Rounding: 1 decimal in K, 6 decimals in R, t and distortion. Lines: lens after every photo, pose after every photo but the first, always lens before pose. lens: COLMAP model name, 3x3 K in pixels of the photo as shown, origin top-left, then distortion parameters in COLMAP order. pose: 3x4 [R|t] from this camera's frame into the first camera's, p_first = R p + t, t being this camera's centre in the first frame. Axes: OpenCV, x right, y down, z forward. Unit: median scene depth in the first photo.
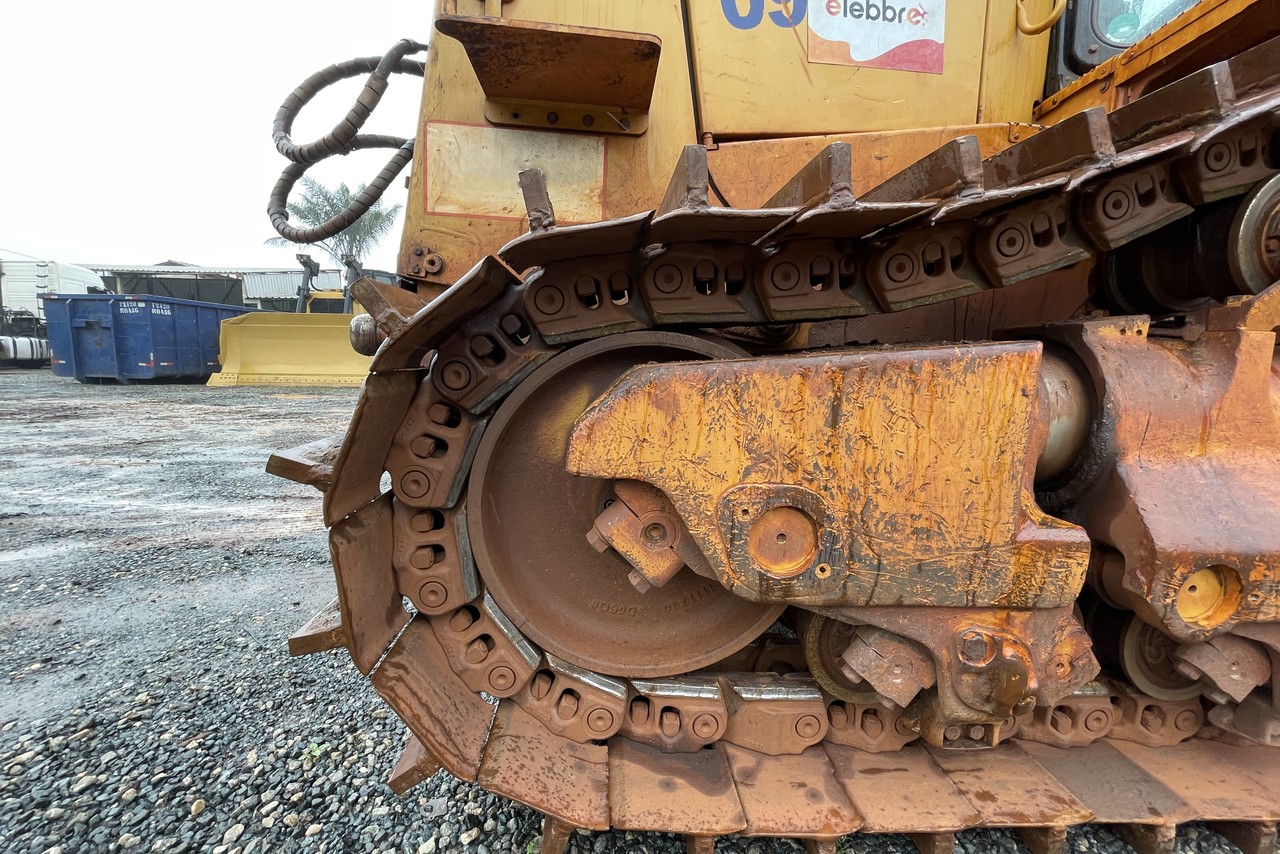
lens RADIAL K [[520.8, 0, 638.8], [0, 520.8, 426.7], [0, 0, 1]] dist [-0.002143, 0.000019]
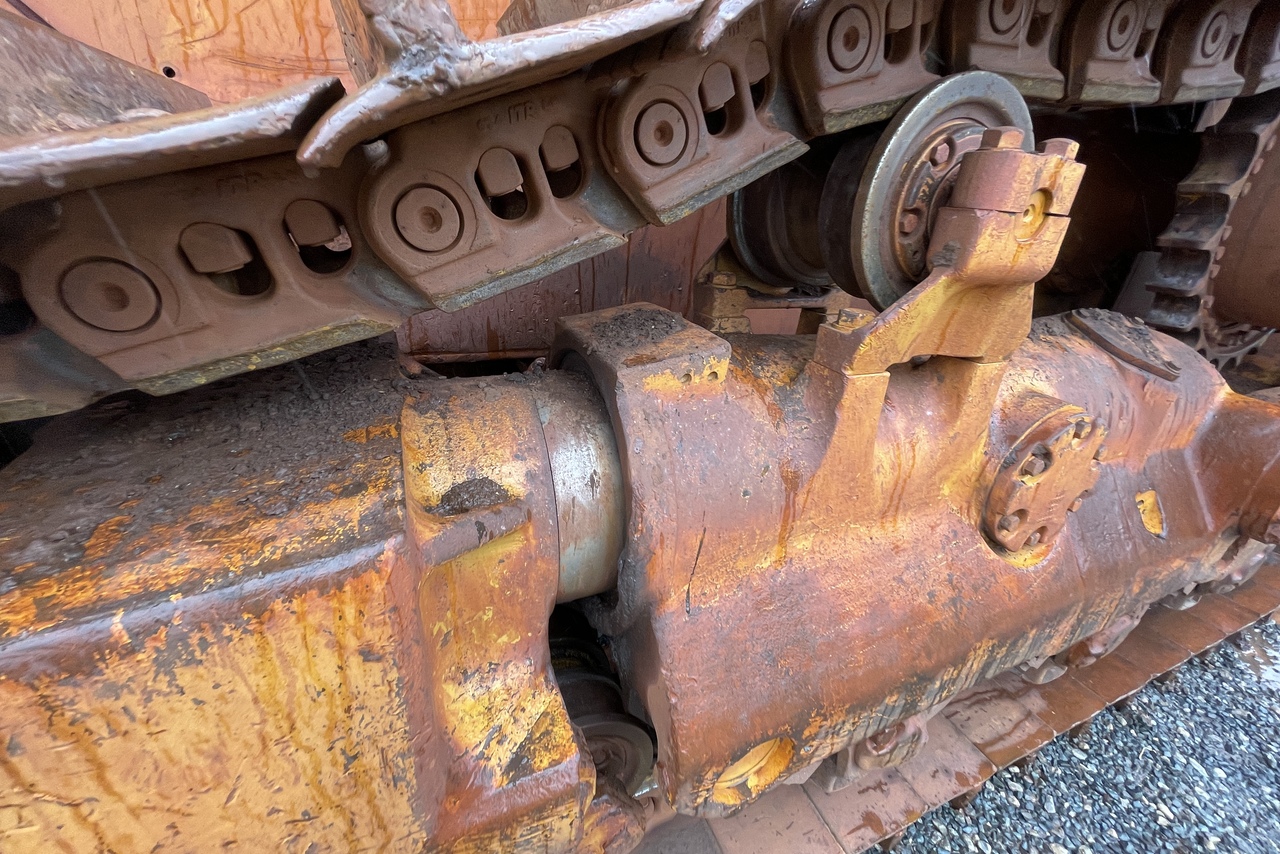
lens RADIAL K [[520.8, 0, 638.8], [0, 520.8, 426.7], [0, 0, 1]] dist [-0.002143, 0.000019]
pose [[0.939575, -0.119495, 0.320812, 0.712440], [0.014033, 0.949760, 0.312665, -0.320932], [-0.342057, -0.289270, 0.894047, 0.505808]]
